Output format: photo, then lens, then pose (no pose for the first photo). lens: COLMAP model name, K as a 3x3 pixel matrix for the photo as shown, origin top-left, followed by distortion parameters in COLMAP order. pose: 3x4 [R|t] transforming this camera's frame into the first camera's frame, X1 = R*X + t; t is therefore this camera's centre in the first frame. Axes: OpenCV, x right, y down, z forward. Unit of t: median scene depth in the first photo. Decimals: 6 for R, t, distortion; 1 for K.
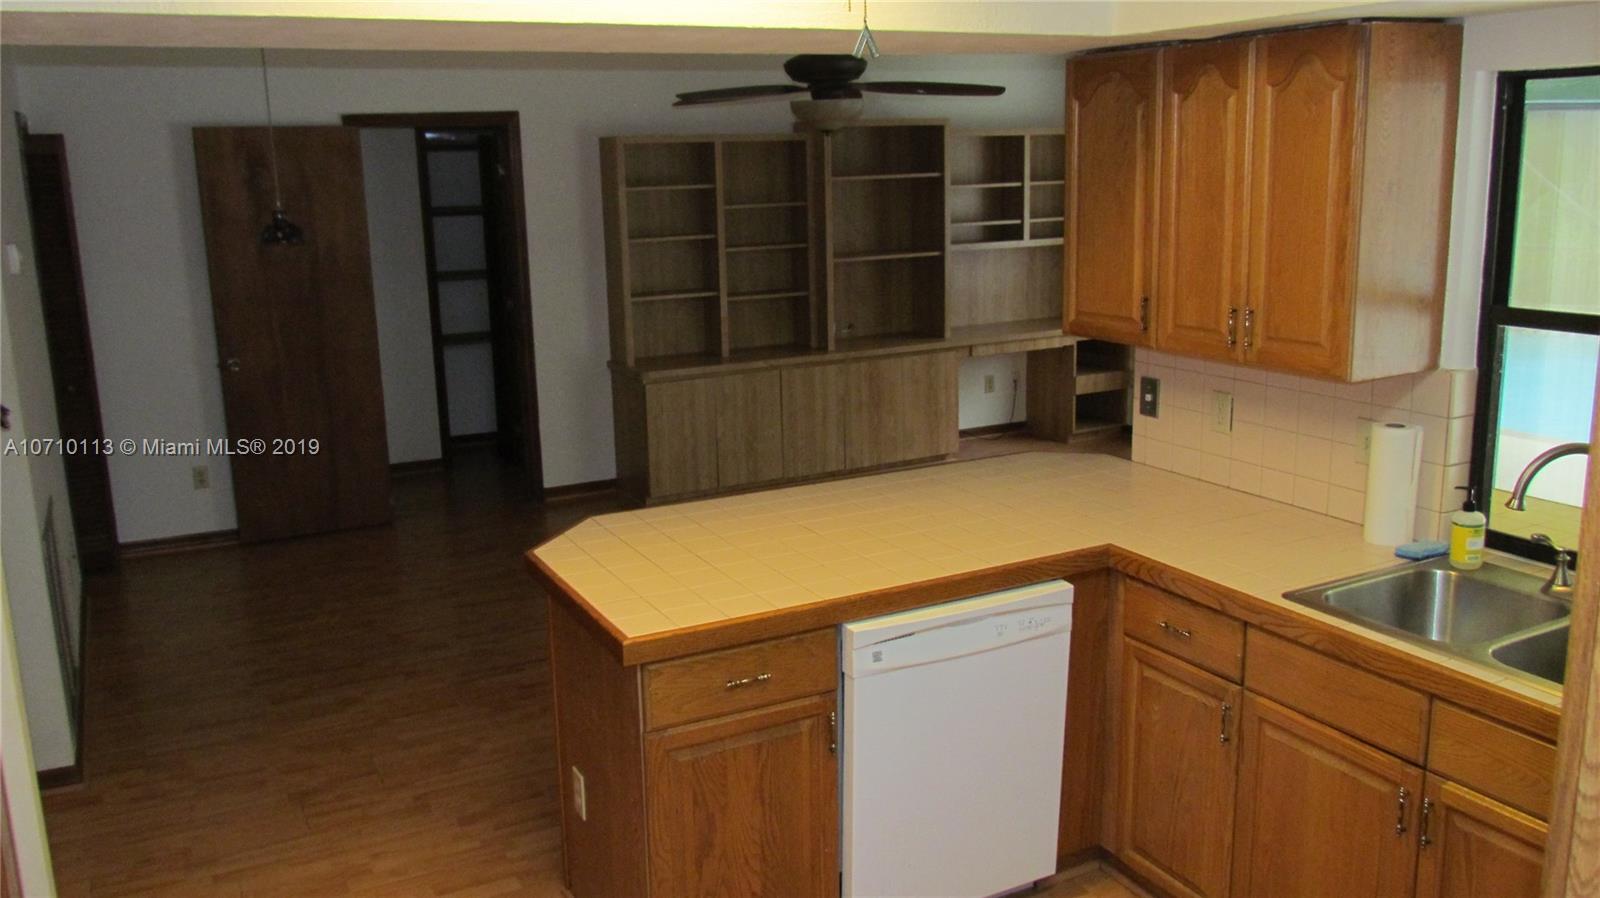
lens RADIAL K [[1311.0, 0, 802.8], [0, 1311.0, 447.4], [0, 0, 1]] dist [-0.015828, 0.011136]
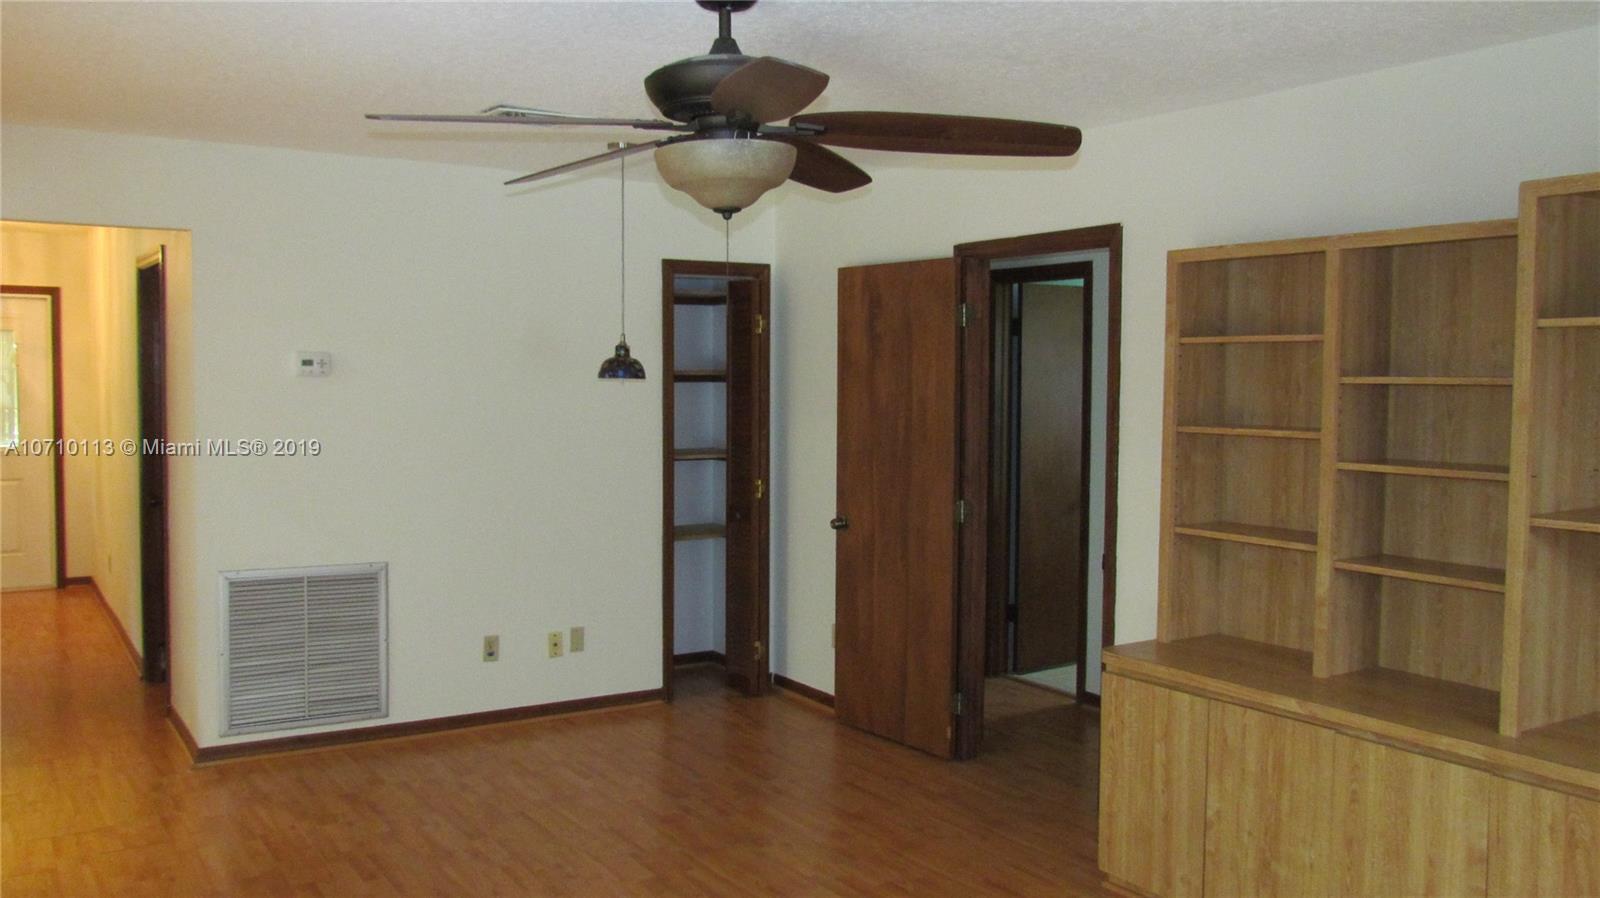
lens RADIAL K [[1311.0, 0, 801.3], [0, 1311.0, 453.3], [0, 0, 1]] dist [-0.015828, 0.011136]
pose [[0.023983, 0.087320, -0.995892, 0.445704], [-0.182533, 0.979815, 0.081515, -0.164777], [0.982907, 0.179828, 0.039438, 0.805323]]
